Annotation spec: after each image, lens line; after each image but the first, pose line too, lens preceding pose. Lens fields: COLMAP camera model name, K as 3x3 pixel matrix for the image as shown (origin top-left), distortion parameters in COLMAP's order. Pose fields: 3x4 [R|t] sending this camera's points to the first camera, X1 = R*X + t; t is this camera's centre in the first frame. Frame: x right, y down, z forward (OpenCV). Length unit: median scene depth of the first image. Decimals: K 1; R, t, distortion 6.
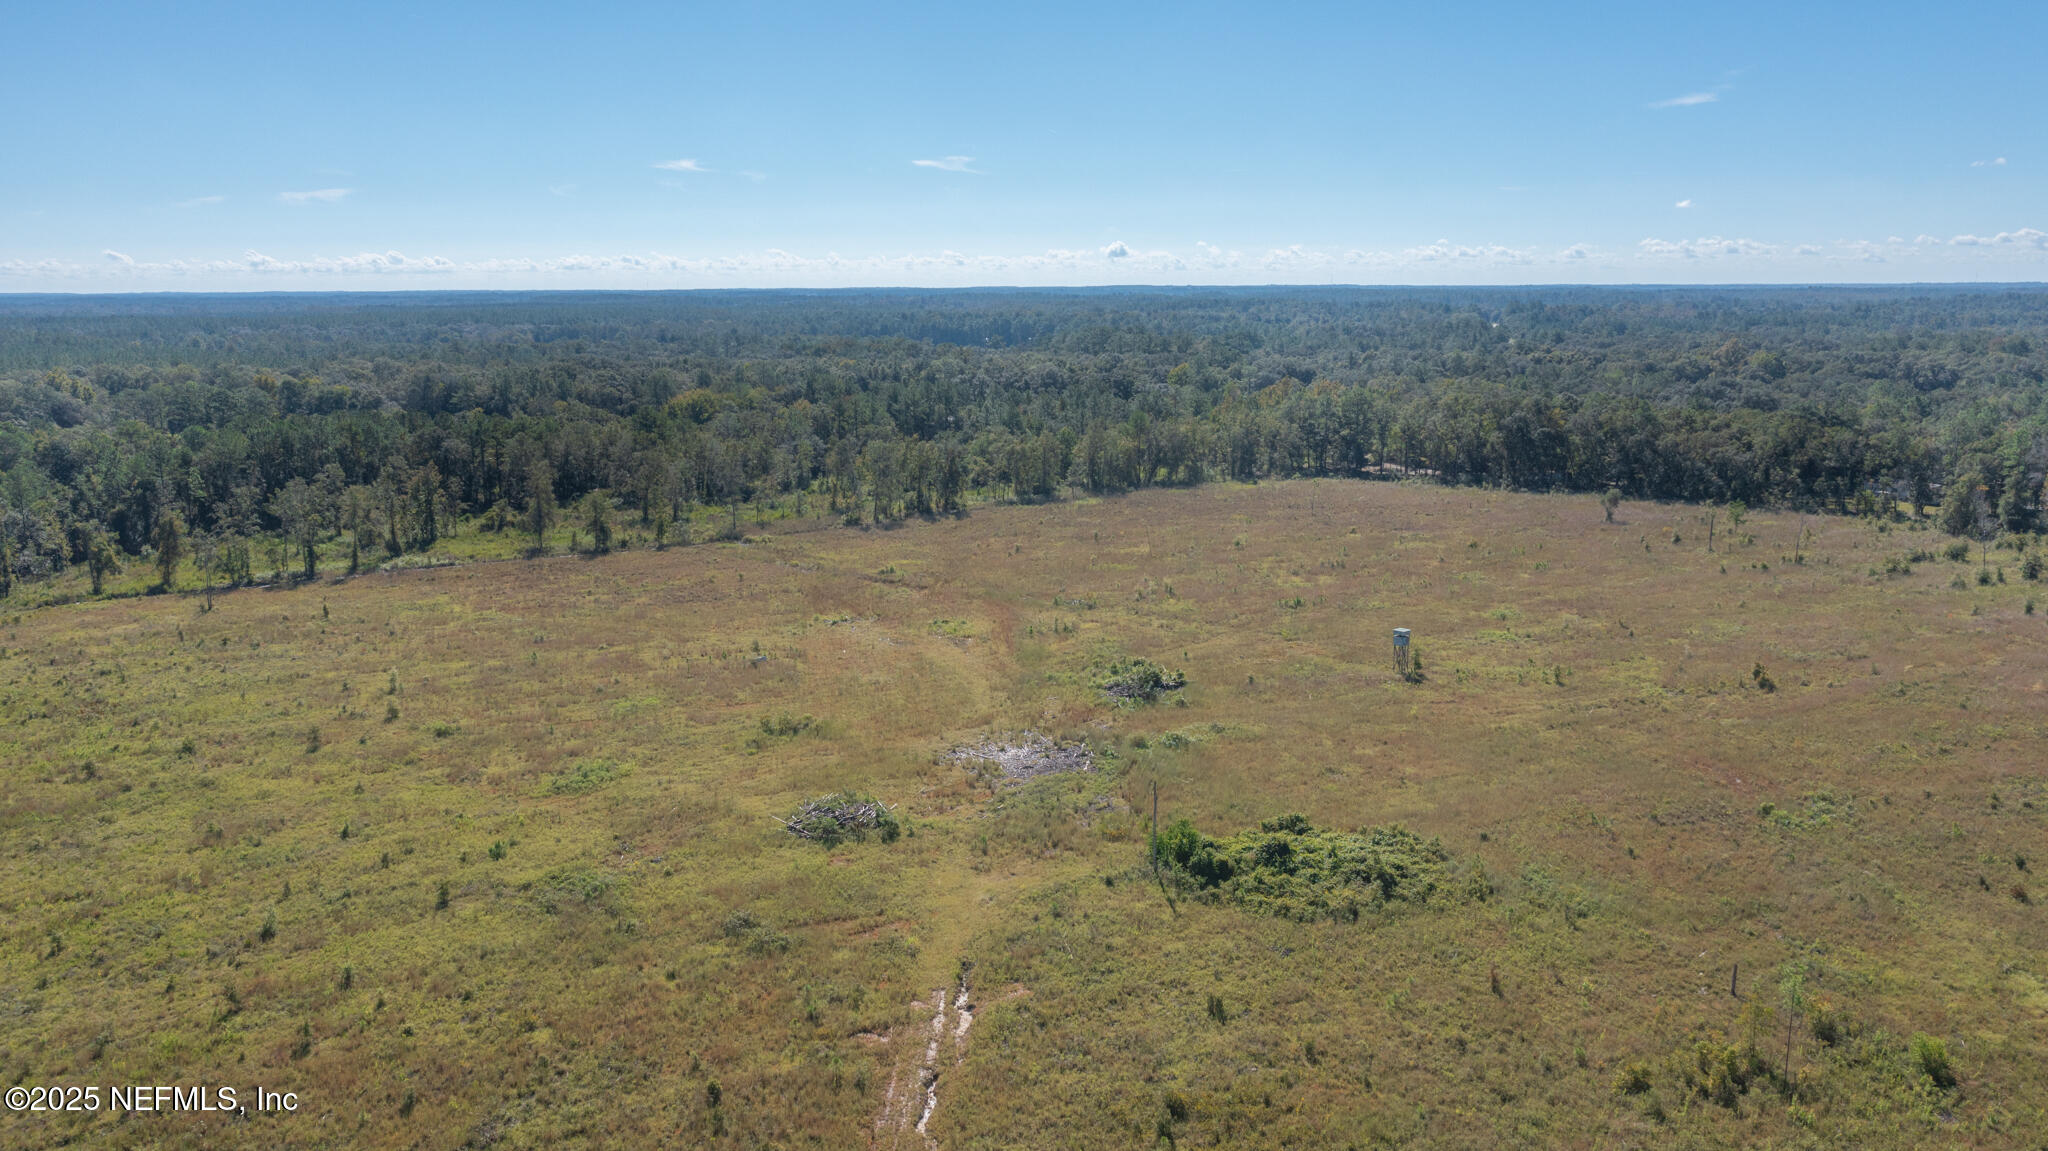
lens RADIAL K [[1608.8, 0, 1023.2], [0, 1608.8, 573.3], [0, 0, 1]] dist [-0.017619, 0.010819]
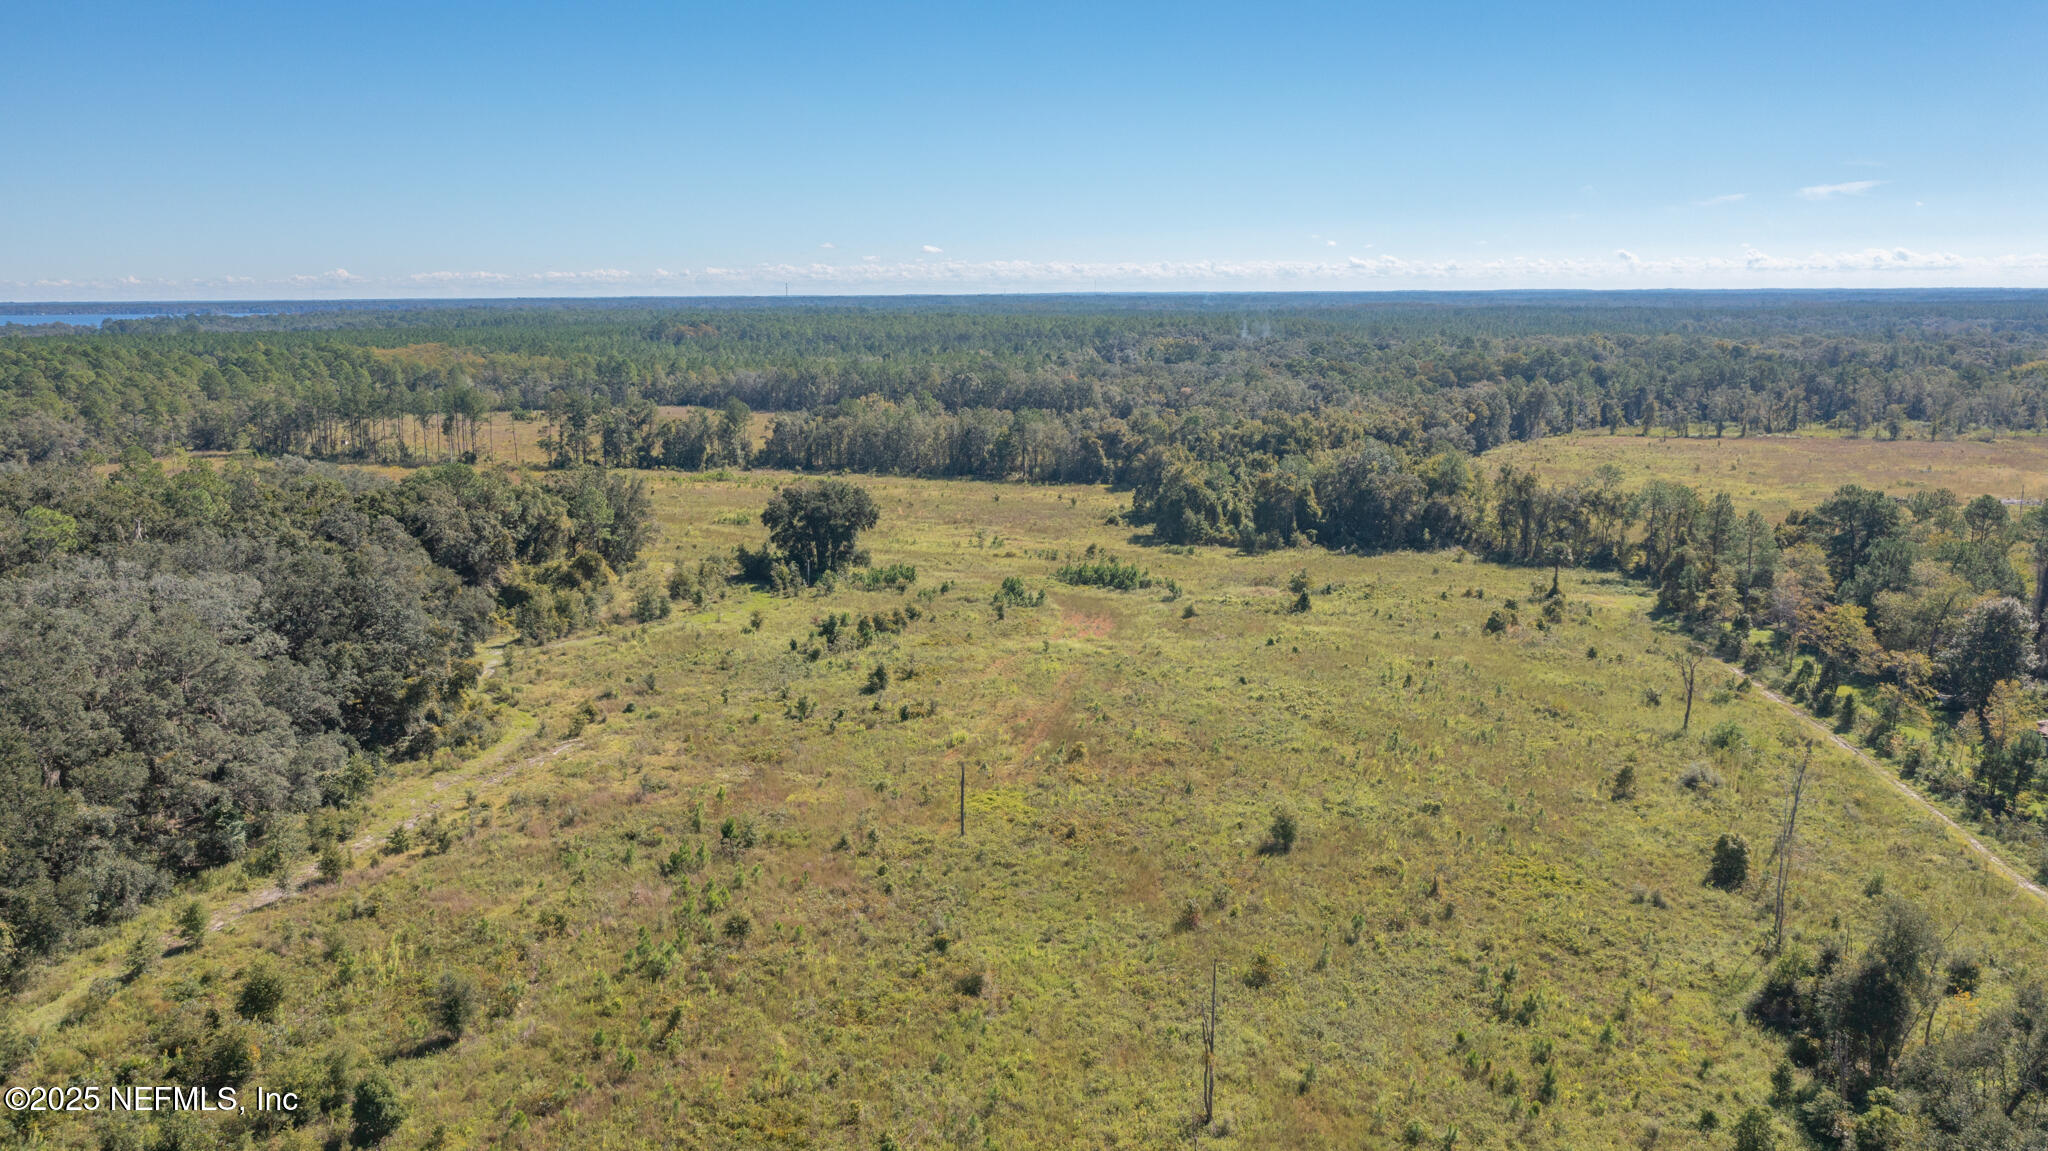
lens RADIAL K [[1608.8, 0, 1023.2], [0, 1608.8, 573.3], [0, 0, 1]] dist [-0.017619, 0.010819]
pose [[0.650261, 0.132700, -0.748032, 0.327863], [-0.131357, 0.989436, 0.061336, 0.110632], [0.748269, 0.058375, 0.660823, -0.608521]]
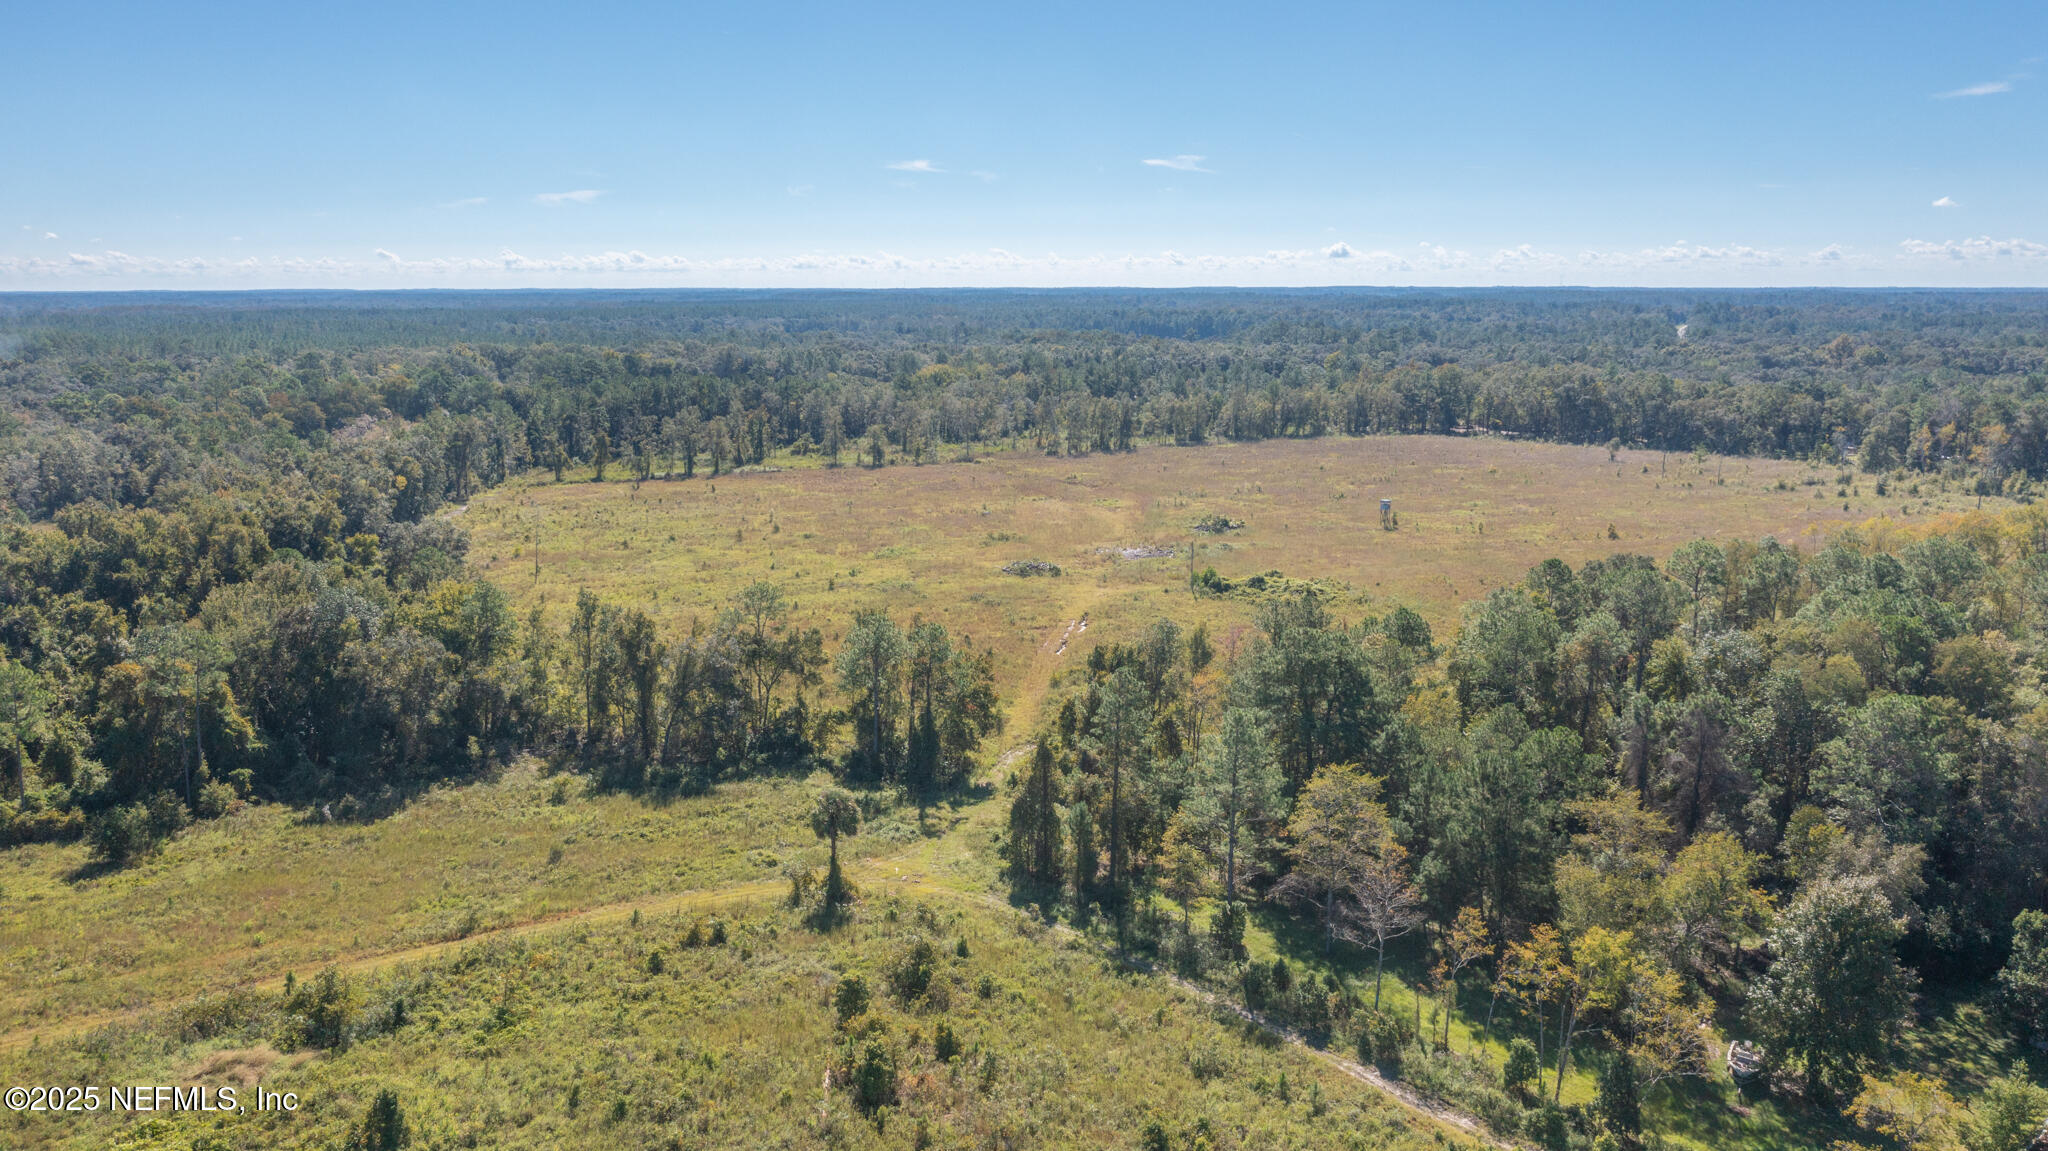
lens RADIAL K [[1608.8, 0, 1023.2], [0, 1608.8, 573.3], [0, 0, 1]] dist [-0.017619, 0.010819]
pose [[0.990831, 0.027215, -0.132339, 0.048568], [-0.027207, 0.999628, 0.001865, 0.060348], [0.132341, 0.001753, 0.991203, -0.329378]]
